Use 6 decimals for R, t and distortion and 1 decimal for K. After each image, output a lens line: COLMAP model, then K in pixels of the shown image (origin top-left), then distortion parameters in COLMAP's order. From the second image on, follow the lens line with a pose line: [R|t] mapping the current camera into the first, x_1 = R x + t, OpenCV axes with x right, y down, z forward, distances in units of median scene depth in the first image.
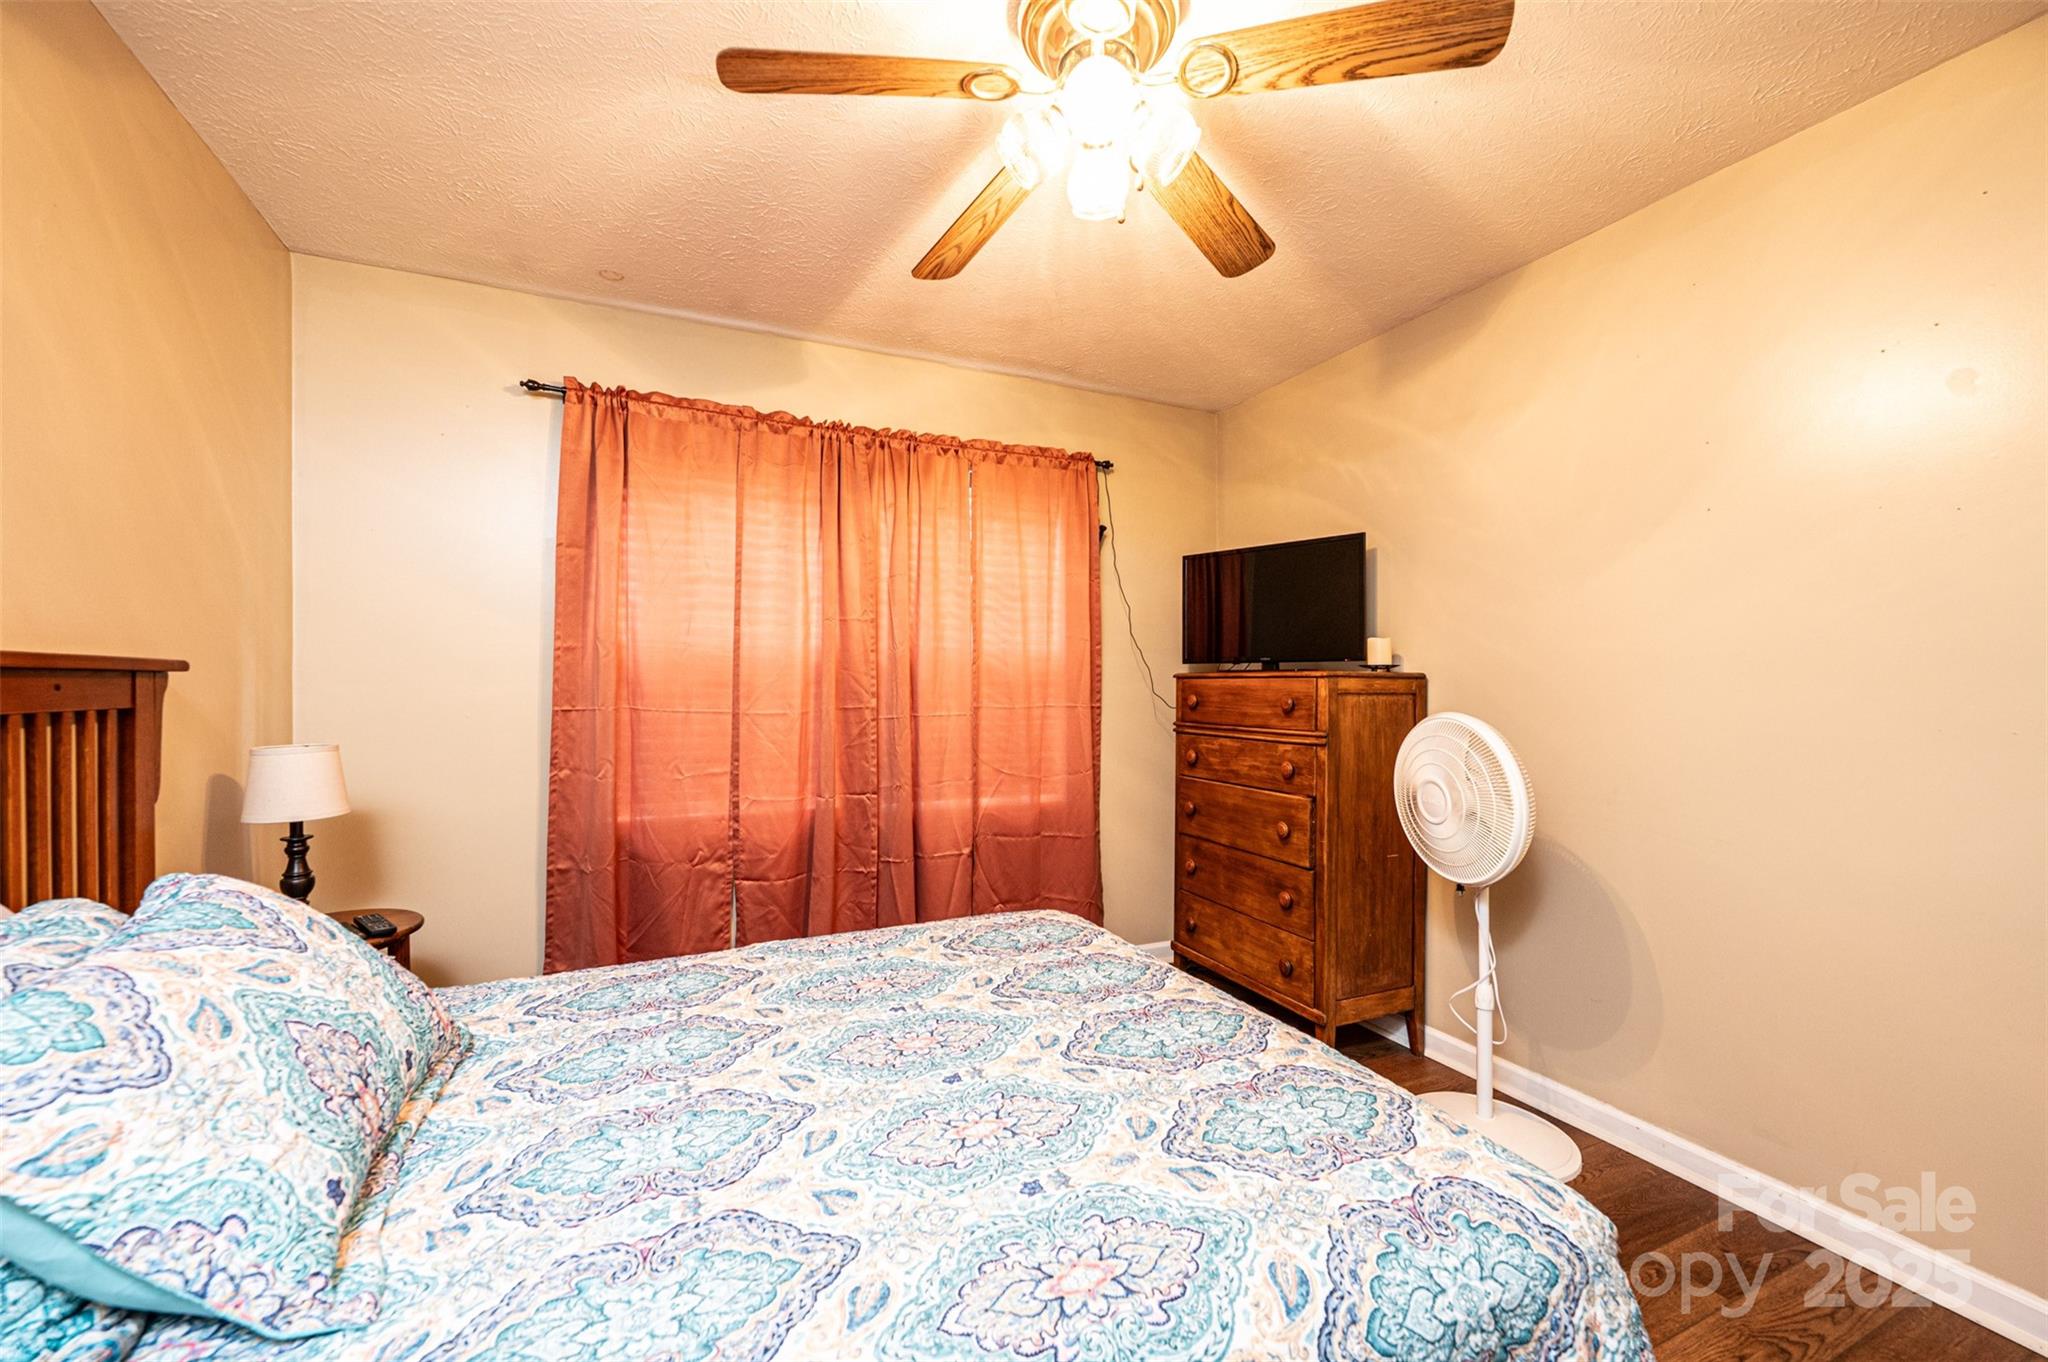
lens RADIAL K [[825.2, 0, 1018.3], [0, 825.2, 683.2], [0, 0, 1]] dist [-0.003180, 0.000075]
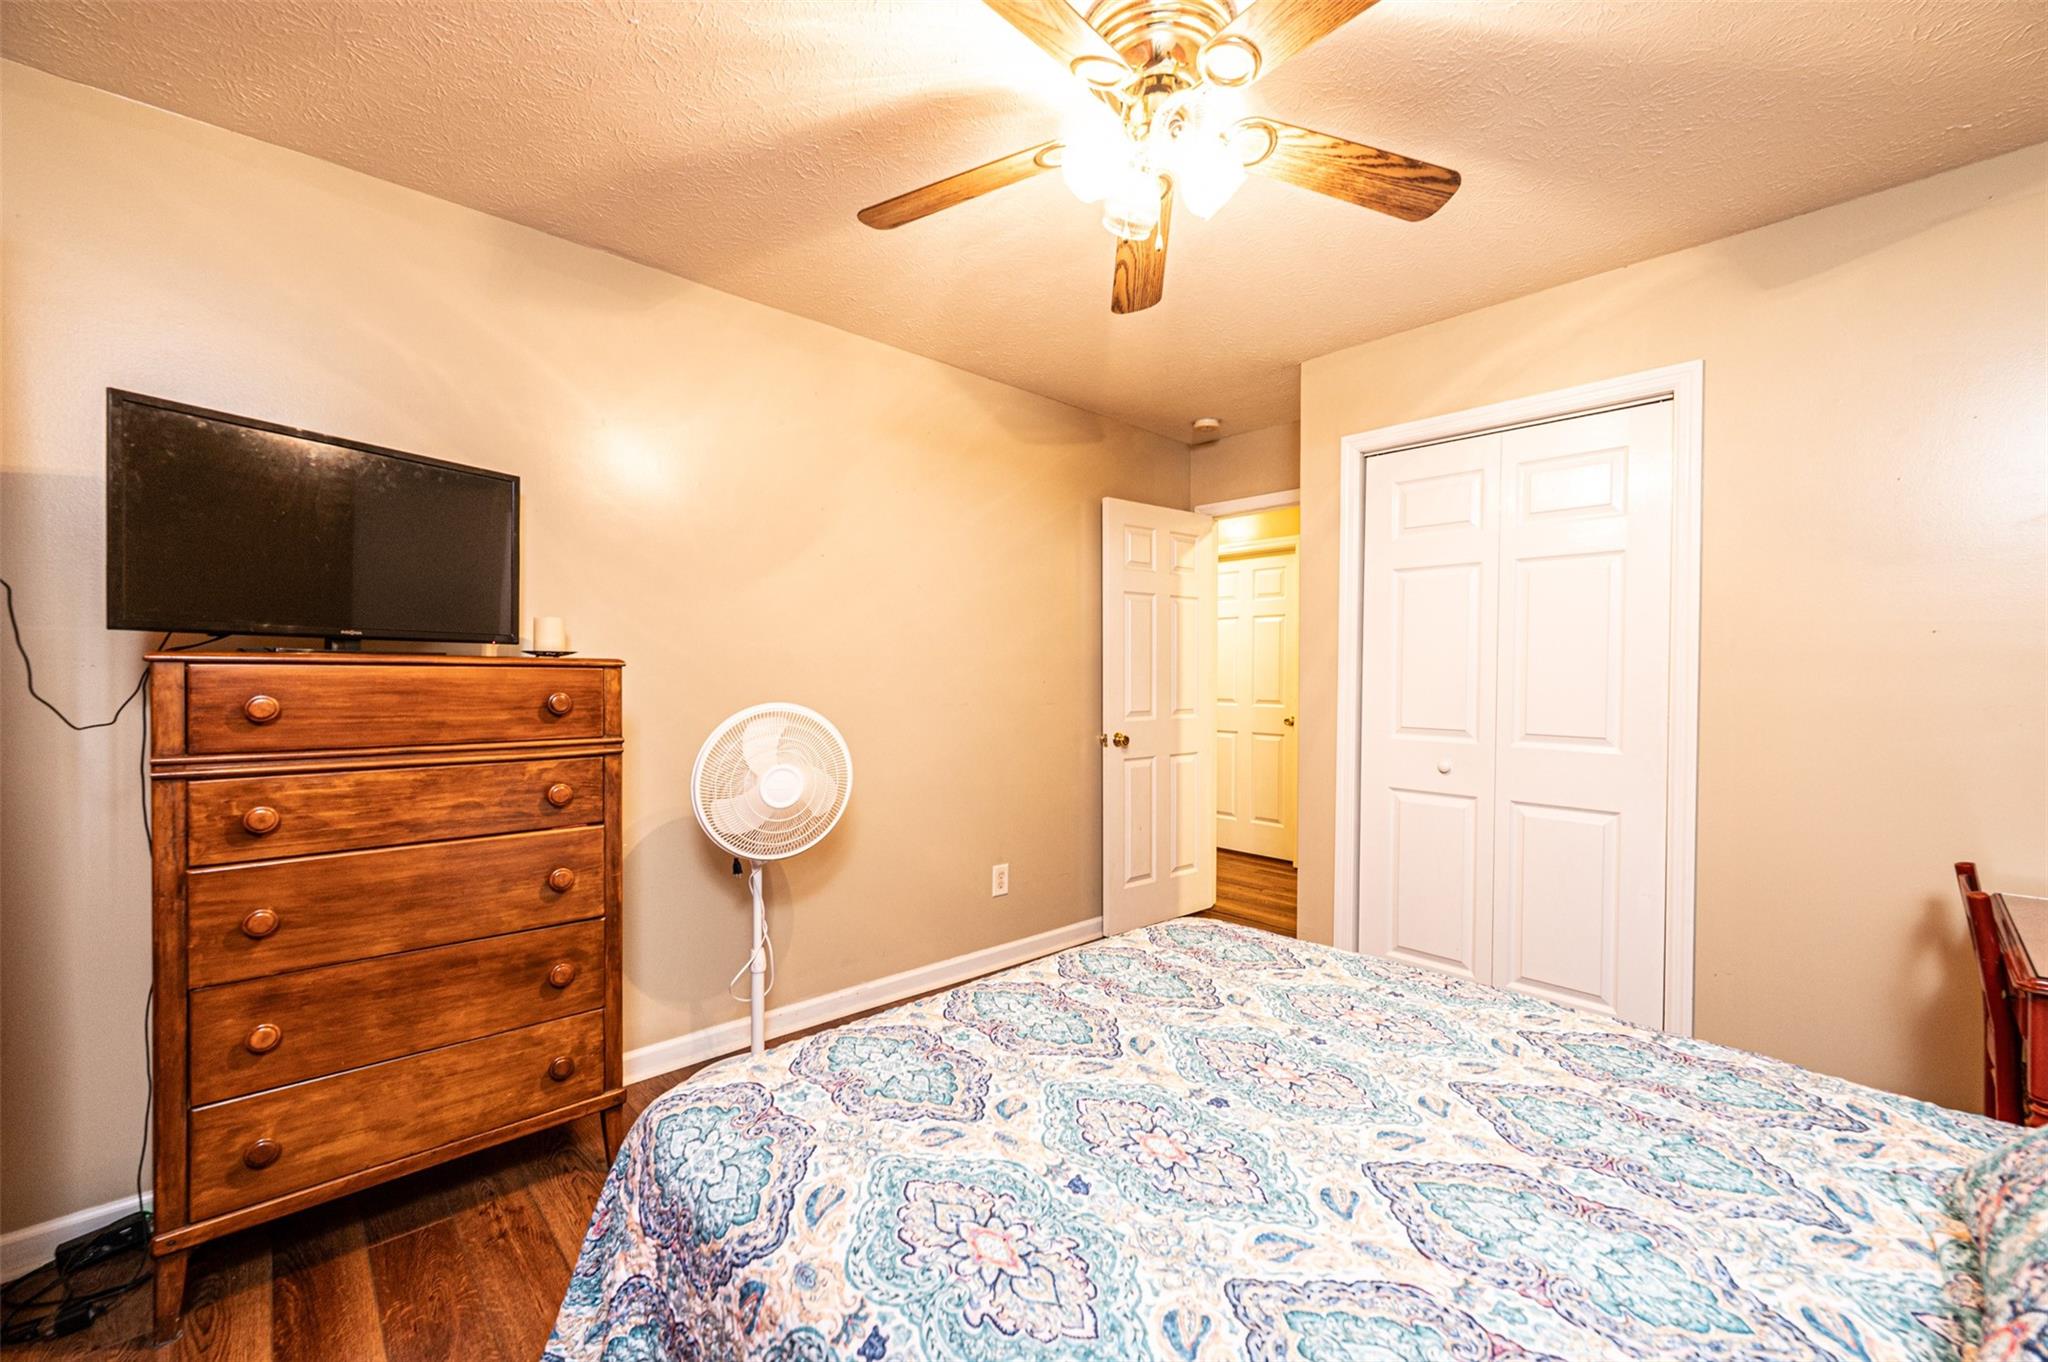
lens RADIAL K [[825.2, 0, 1022.5], [0, 825.2, 674.8], [0, 0, 1]] dist [-0.003180, 0.000075]
pose [[-0.292409, -0.007685, 0.956263, -0.484155], [-0.005881, 0.999963, 0.006238, -0.006980], [-0.956275, -0.003800, -0.292443, 0.832810]]
